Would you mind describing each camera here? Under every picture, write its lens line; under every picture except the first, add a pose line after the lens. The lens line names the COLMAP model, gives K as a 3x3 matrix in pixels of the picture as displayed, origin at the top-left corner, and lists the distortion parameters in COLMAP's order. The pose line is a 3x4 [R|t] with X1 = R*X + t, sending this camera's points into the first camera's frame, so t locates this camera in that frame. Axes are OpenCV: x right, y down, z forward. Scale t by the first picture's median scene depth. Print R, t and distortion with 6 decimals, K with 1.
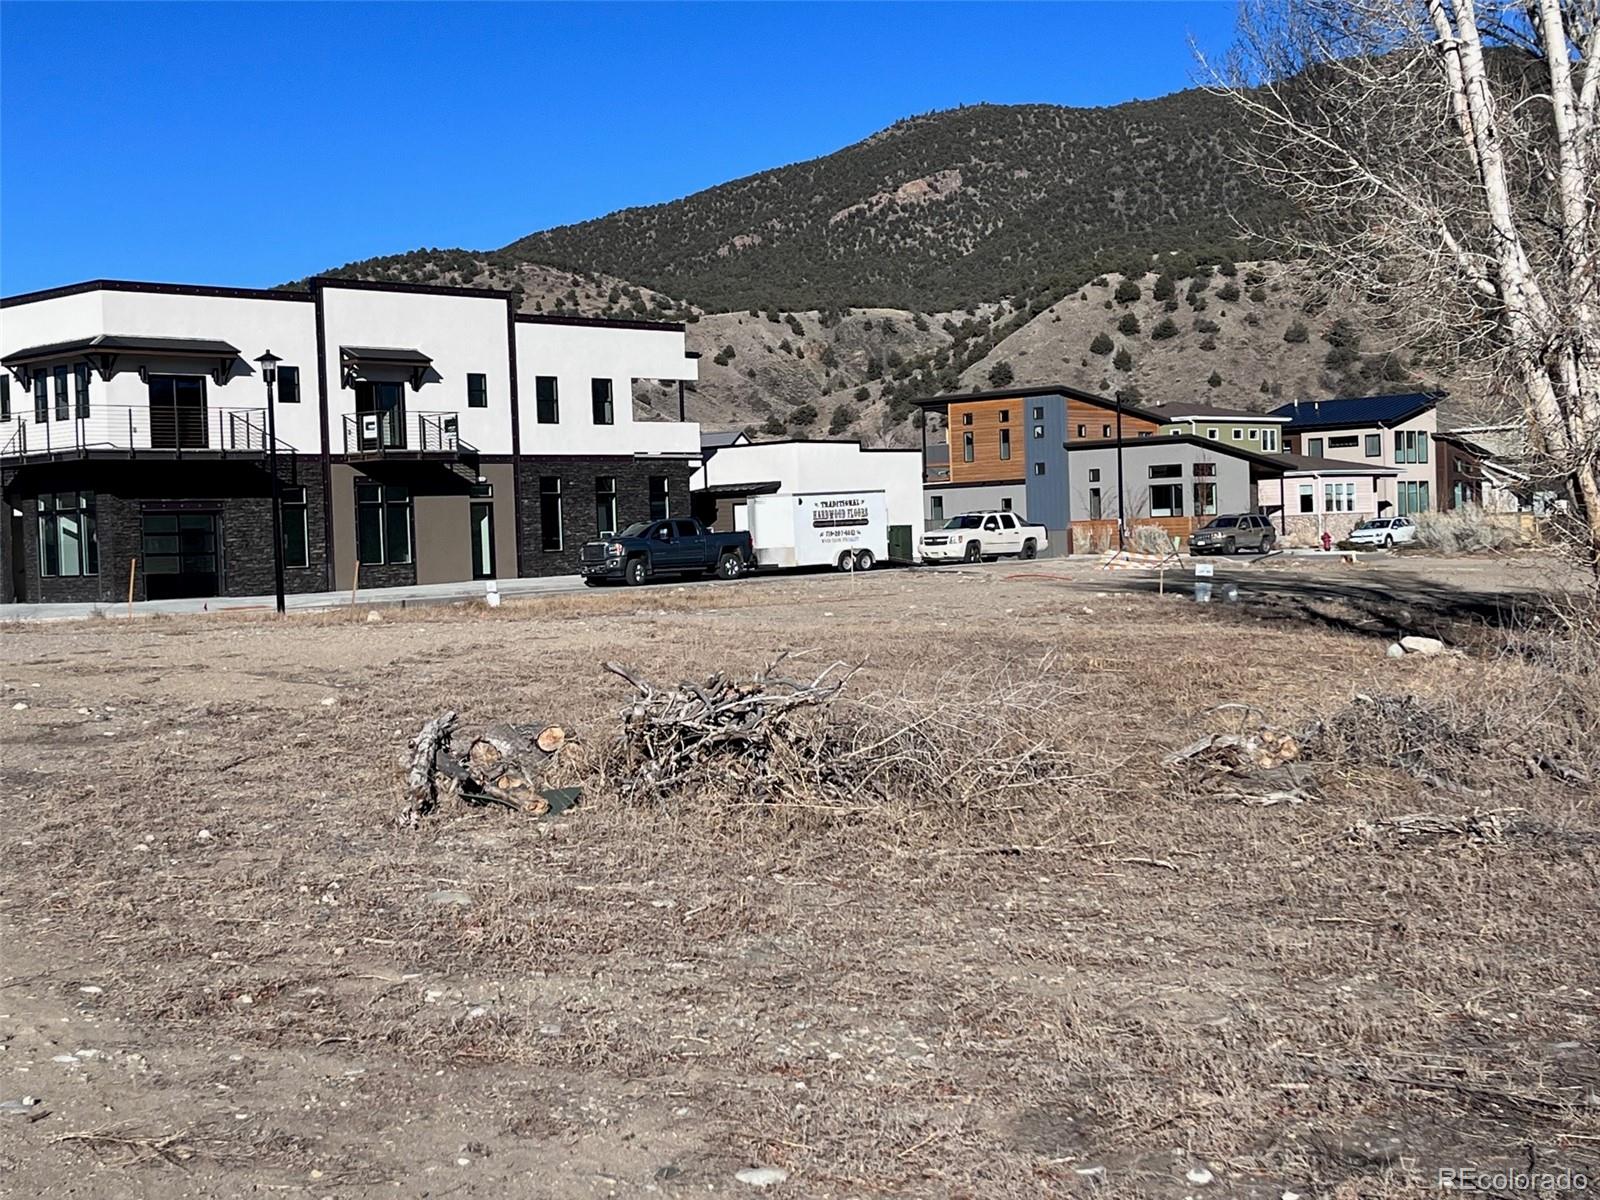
lens RADIAL K [[2290.0, 0, 800.1], [0, 2290.0, 598.2], [0, 0, 1]] dist [0.148100, 0.000000]
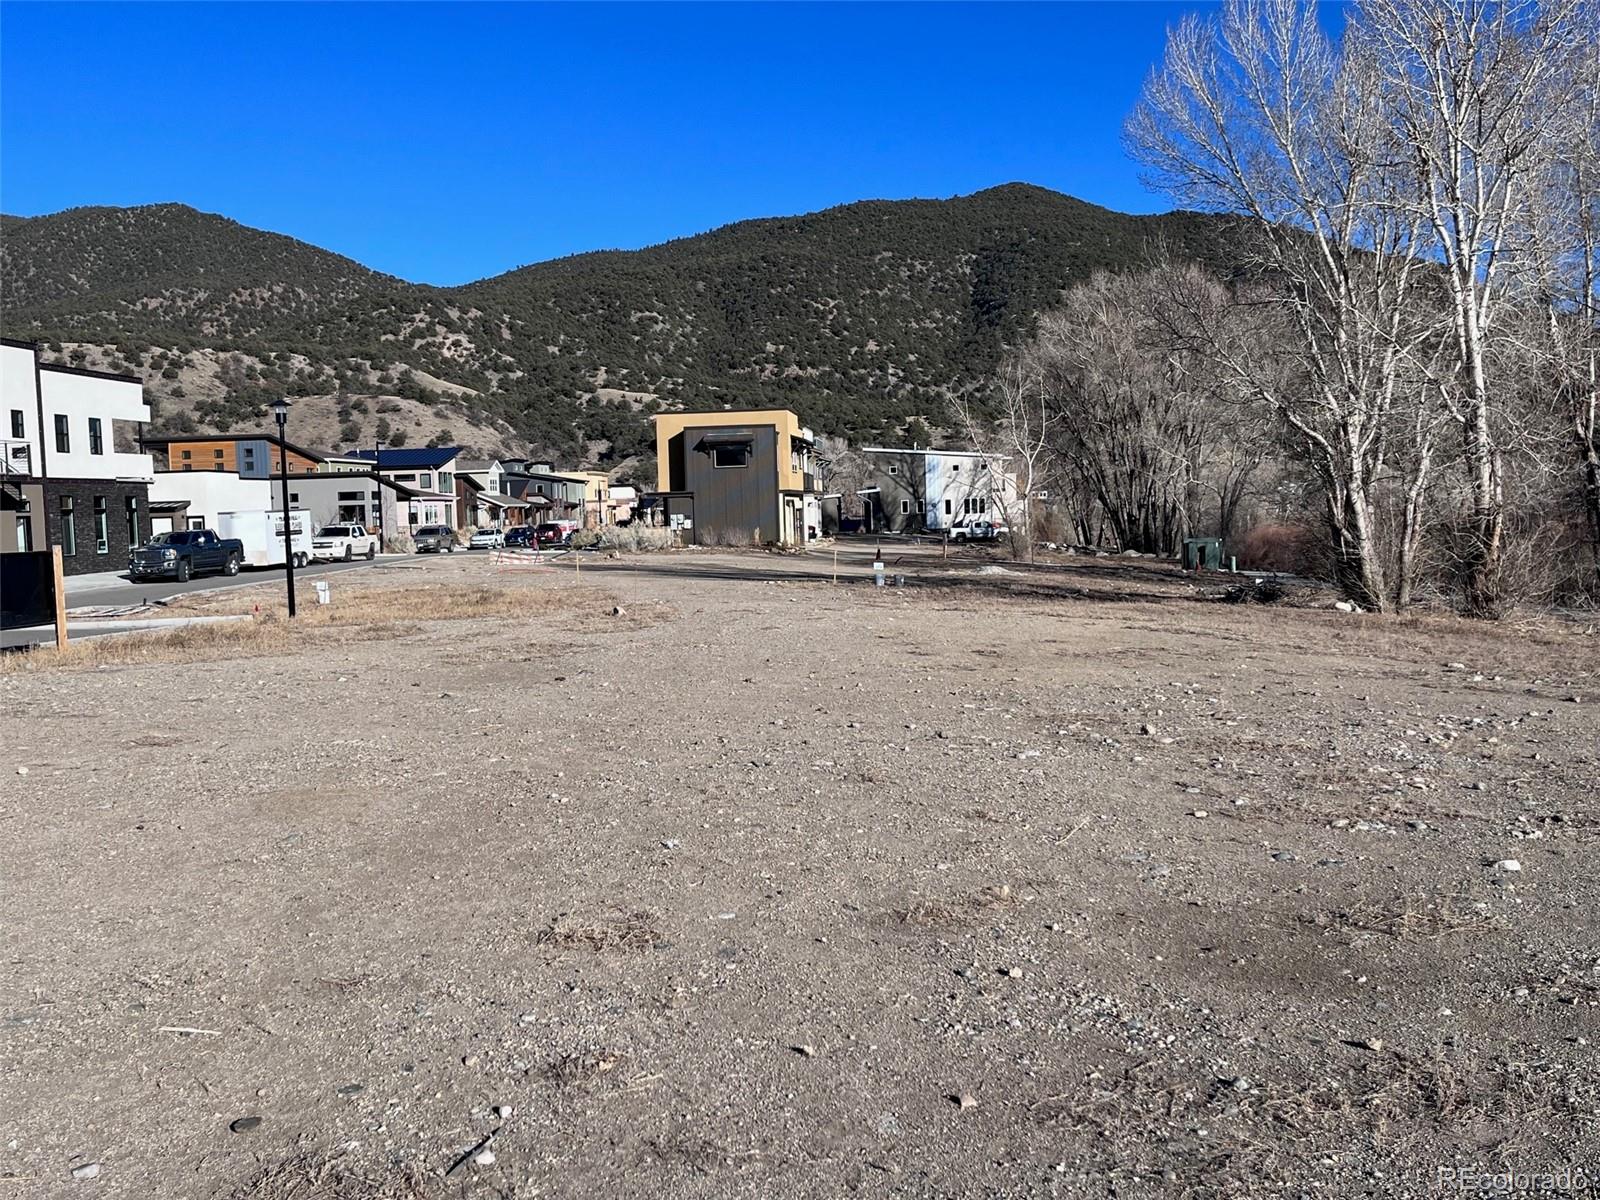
lens RADIAL K [[1485.3, 0, 799.8], [0, 1485.3, 603.1], [0, 0, 1]] dist [0.006283, 0.000000]
pose [[0.782323, -0.029024, 0.622197, -0.274344], [0.018048, 0.999551, 0.023934, -0.006223], [-0.622612, -0.007495, 0.782495, 0.112352]]
